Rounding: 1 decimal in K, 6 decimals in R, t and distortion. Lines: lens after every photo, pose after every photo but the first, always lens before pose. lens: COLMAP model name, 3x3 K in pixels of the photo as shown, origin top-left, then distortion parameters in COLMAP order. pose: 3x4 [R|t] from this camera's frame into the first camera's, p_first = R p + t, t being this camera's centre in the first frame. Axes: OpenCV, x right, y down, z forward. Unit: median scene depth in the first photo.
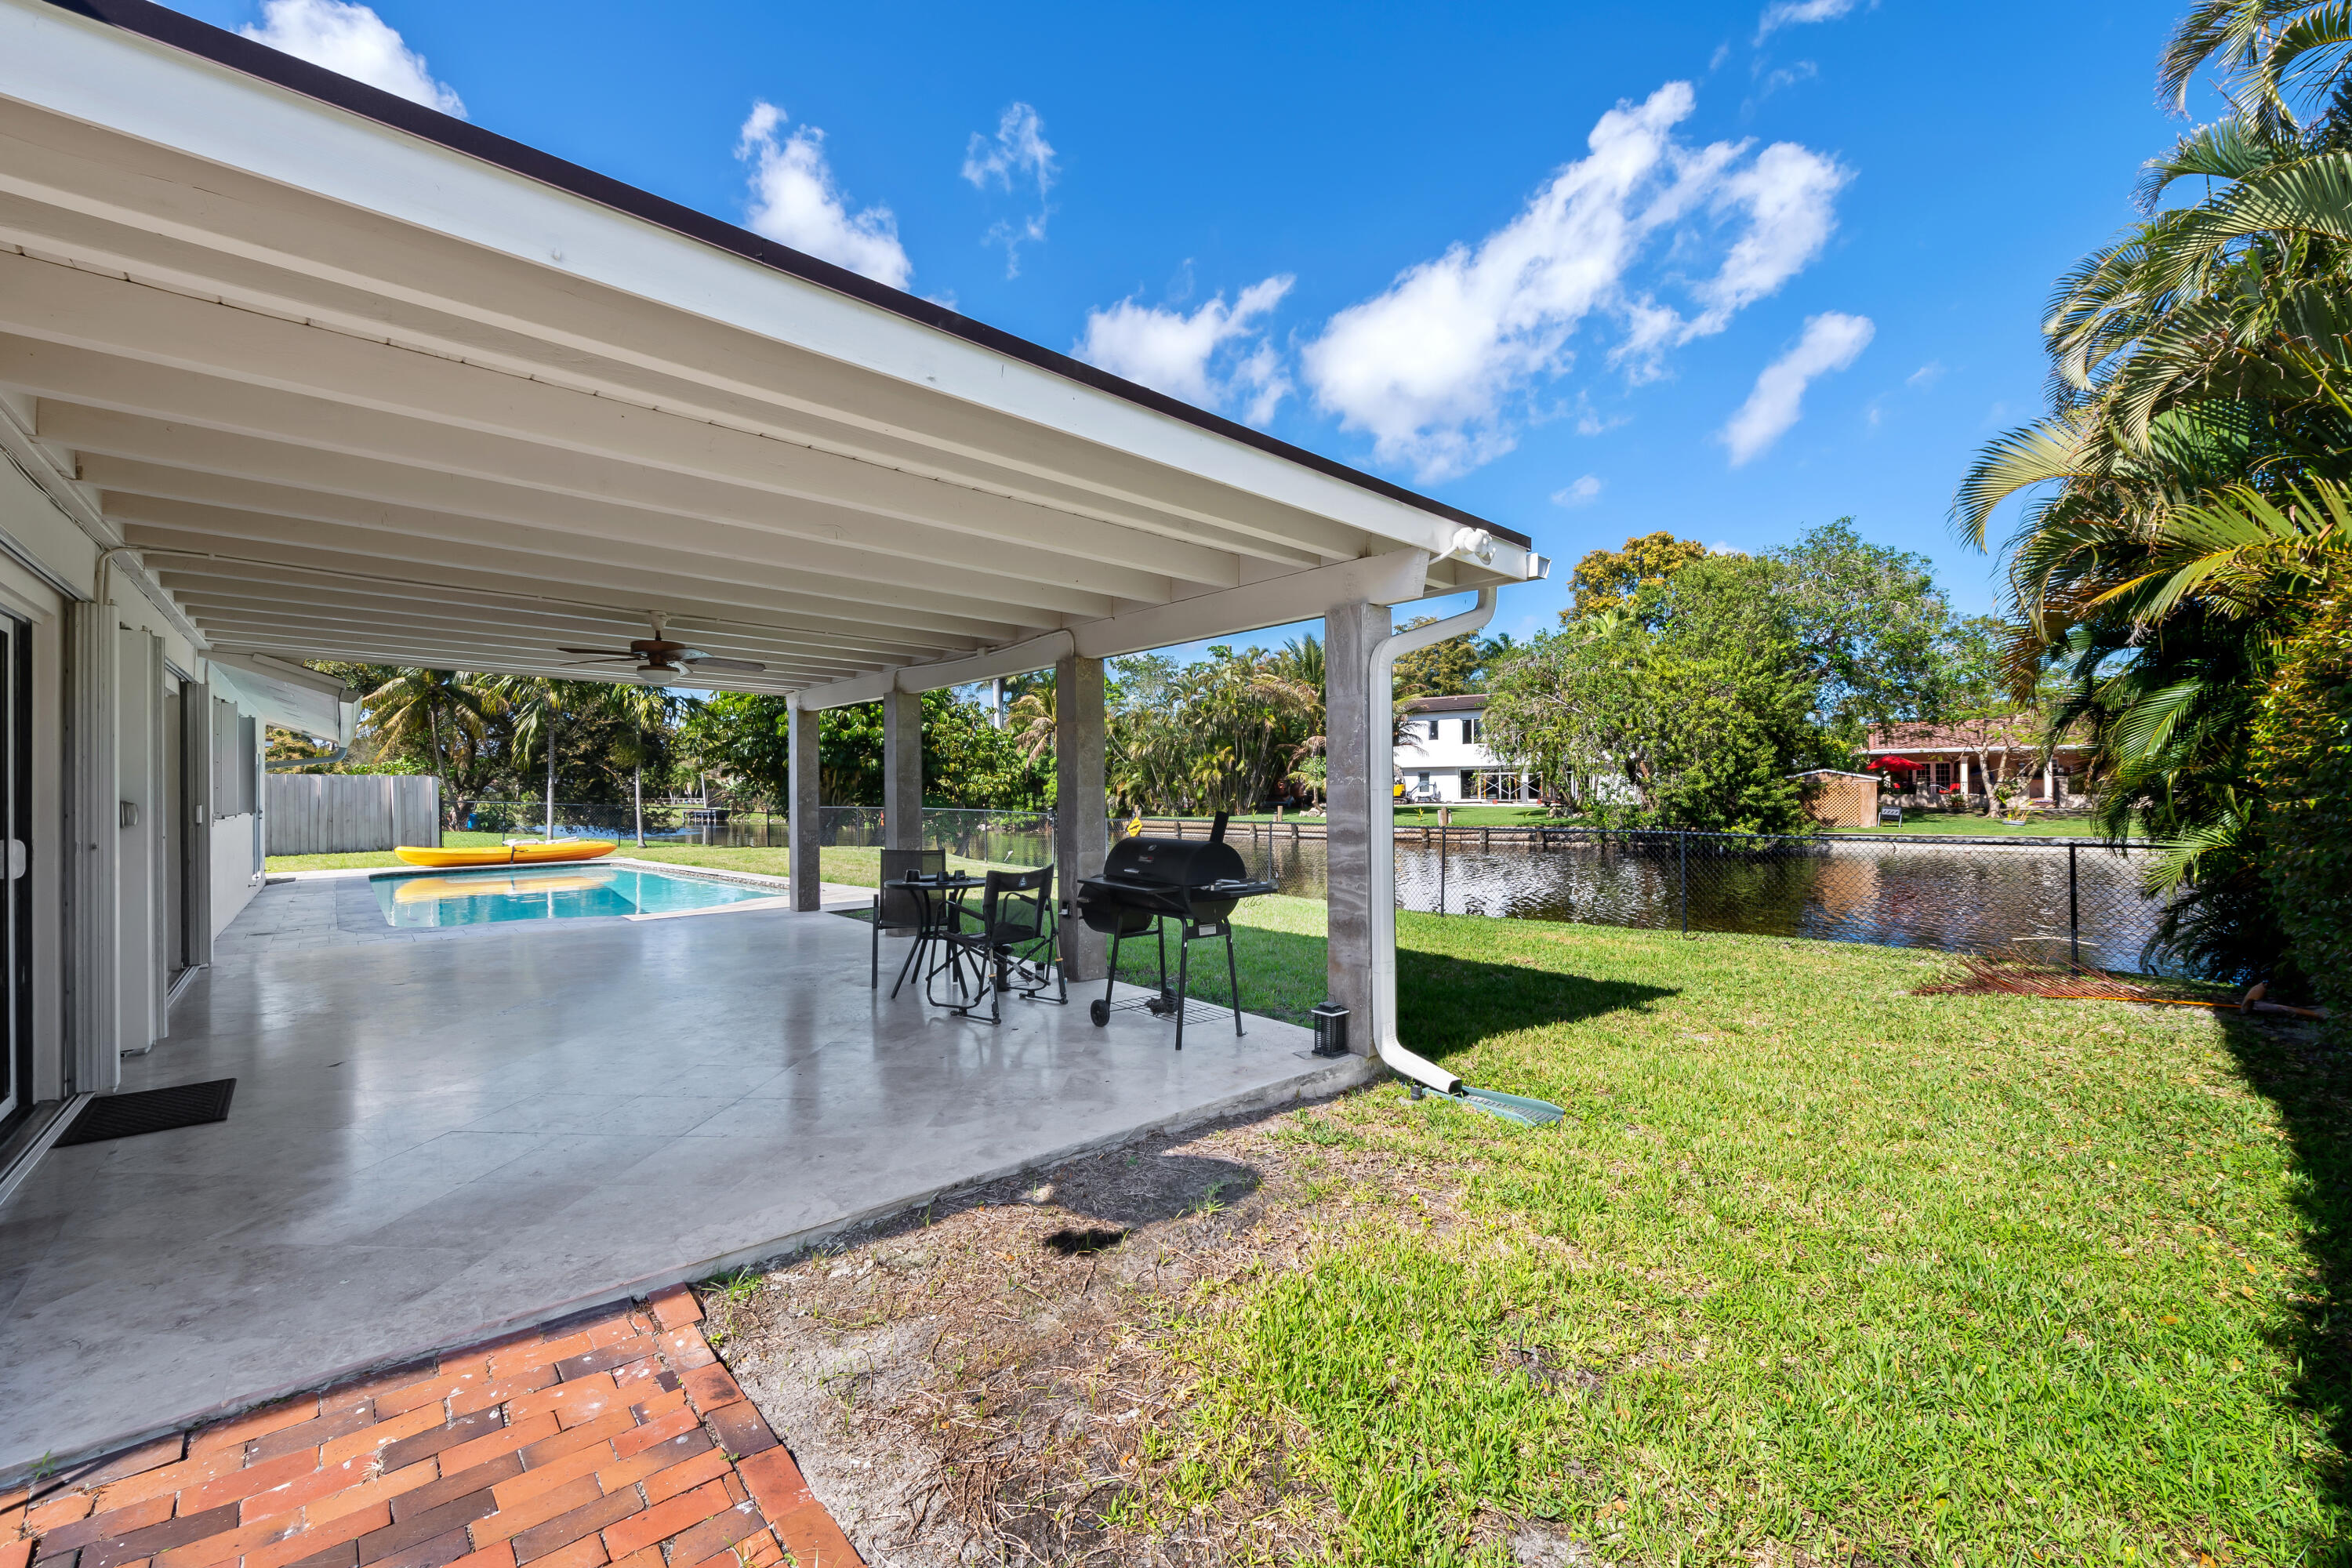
lens RADIAL K [[927.8, 0, 1185.9], [0, 927.8, 783.7], [0, 0, 1]] dist [0.000657, -0.003196]
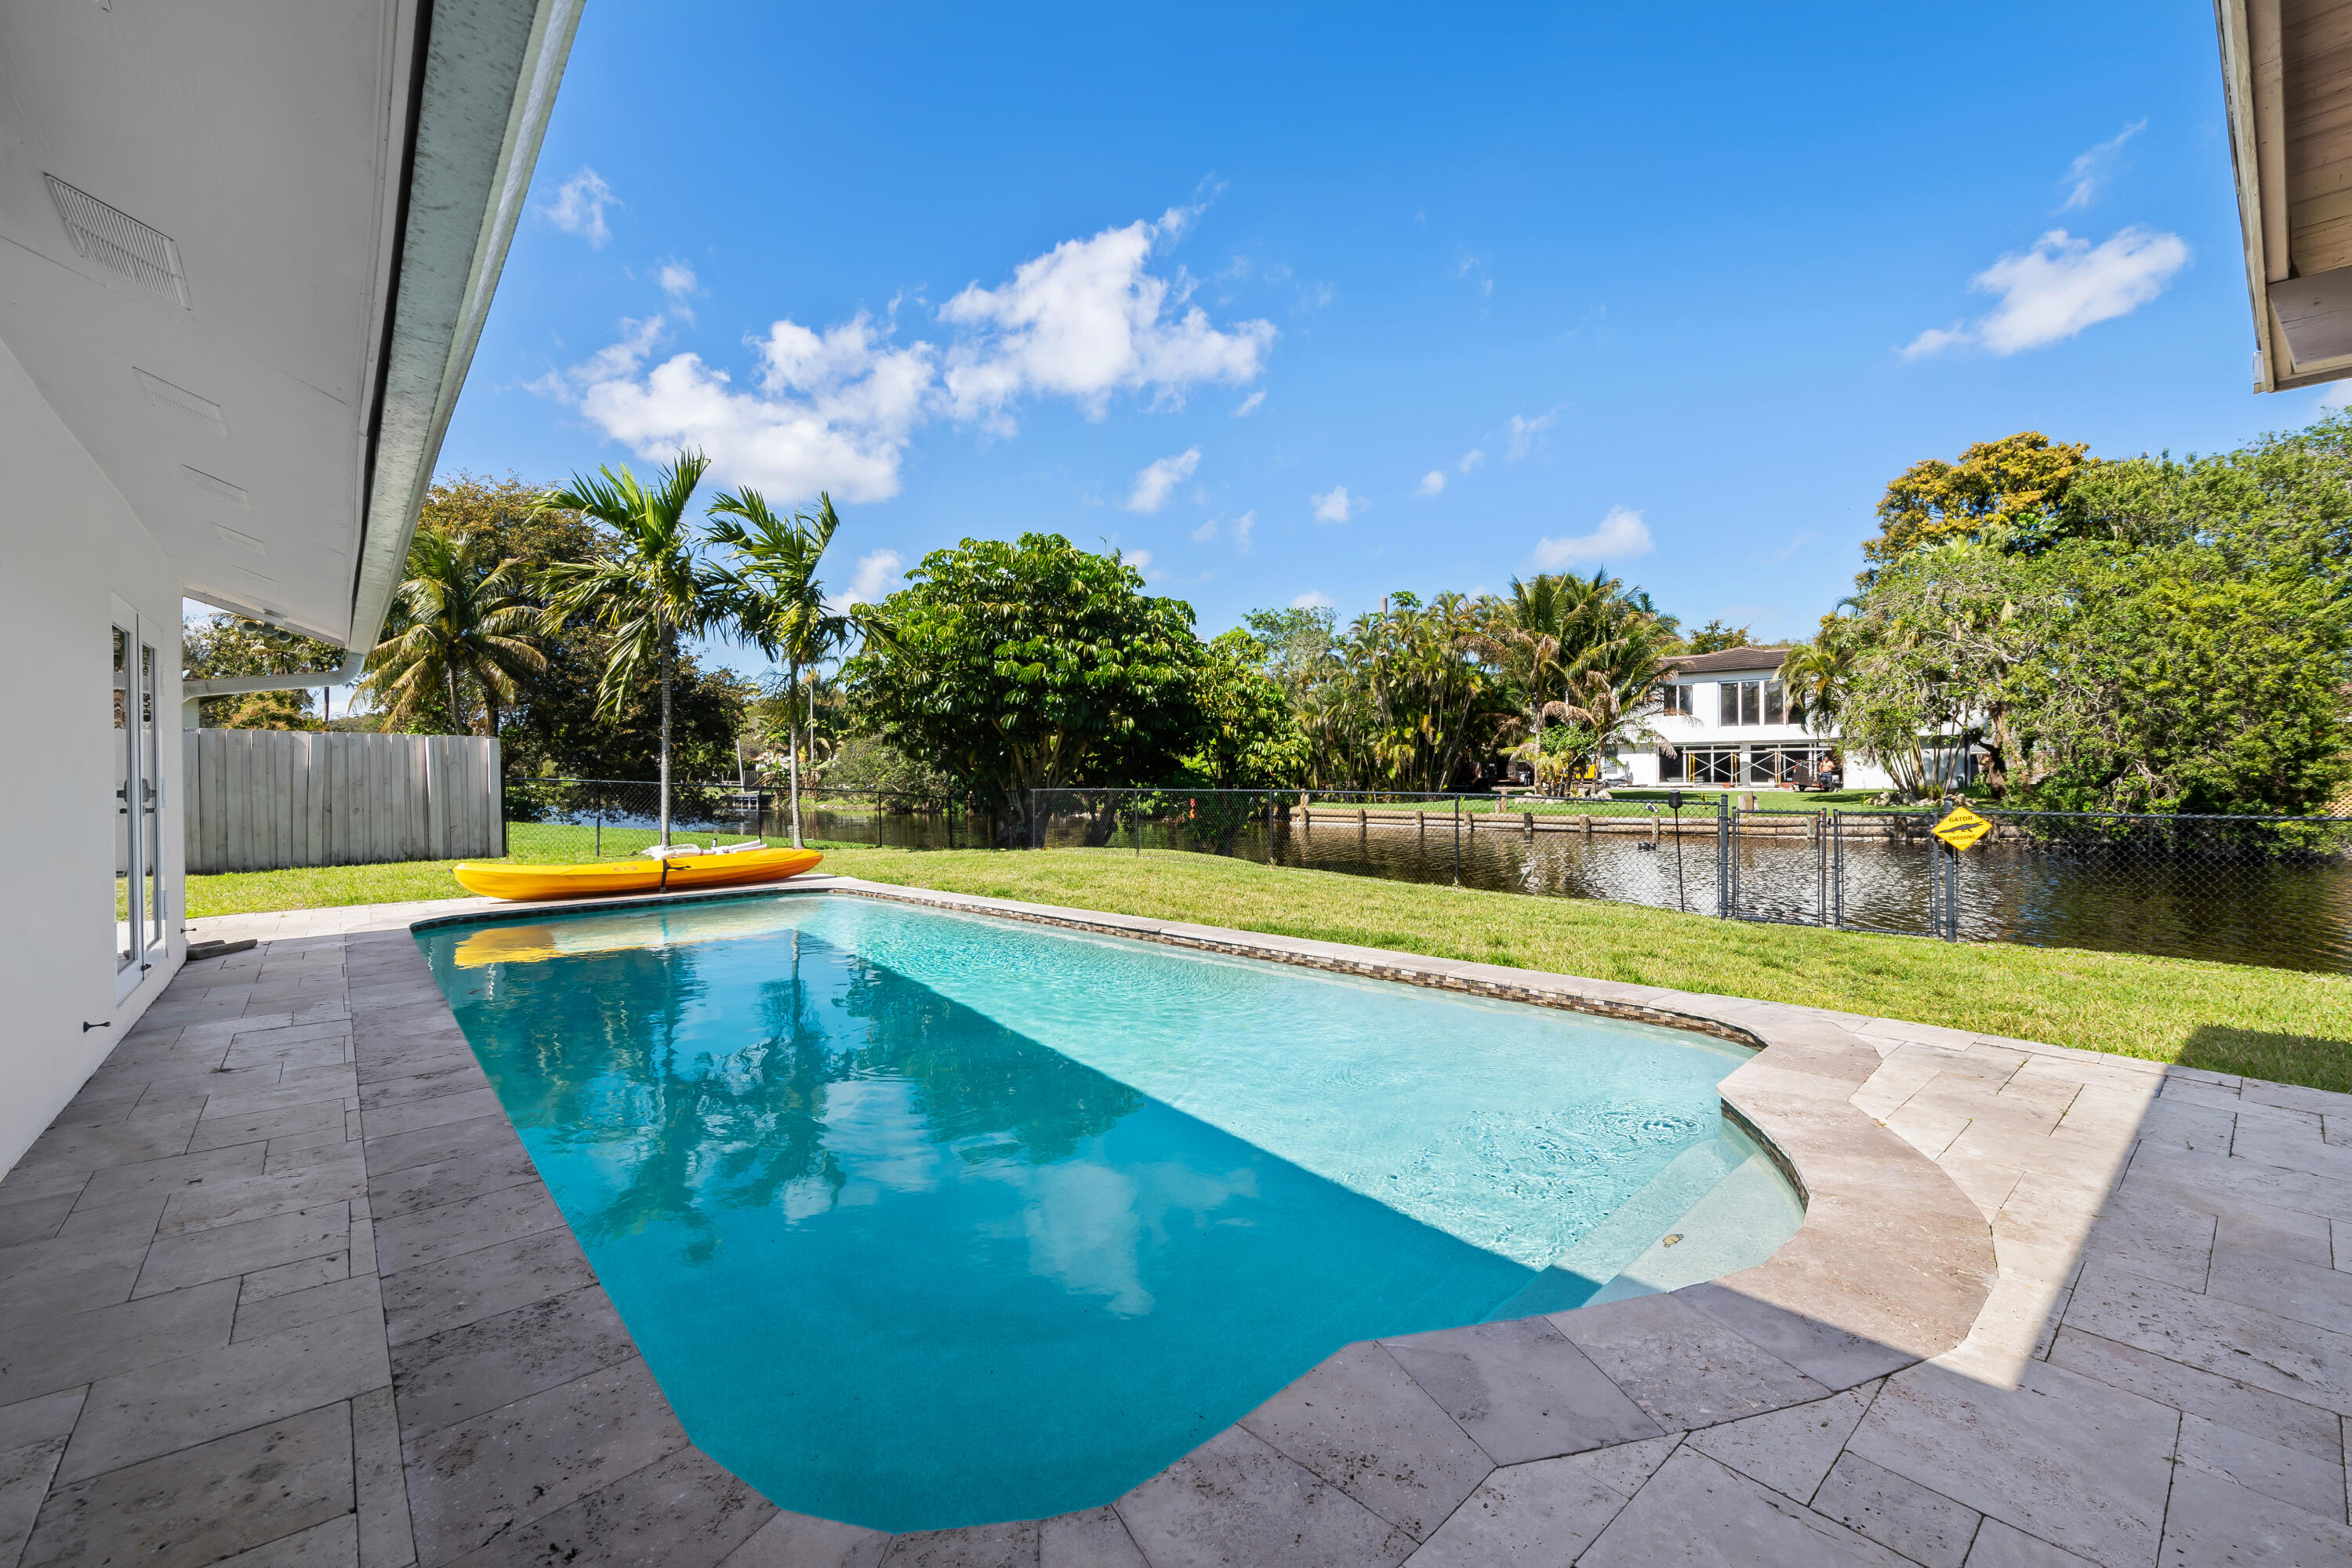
lens RADIAL K [[958.9, 0, 1176.0], [0, 958.9, 784.0], [0, 0, 1]] dist [-0.002511, -0.000315]
pose [[0.999837, 0.000974, -0.018025, -0.189398], [-0.000669, 0.999857, 0.016922, 0.006426], [0.018039, -0.016907, 0.999694, 0.203770]]
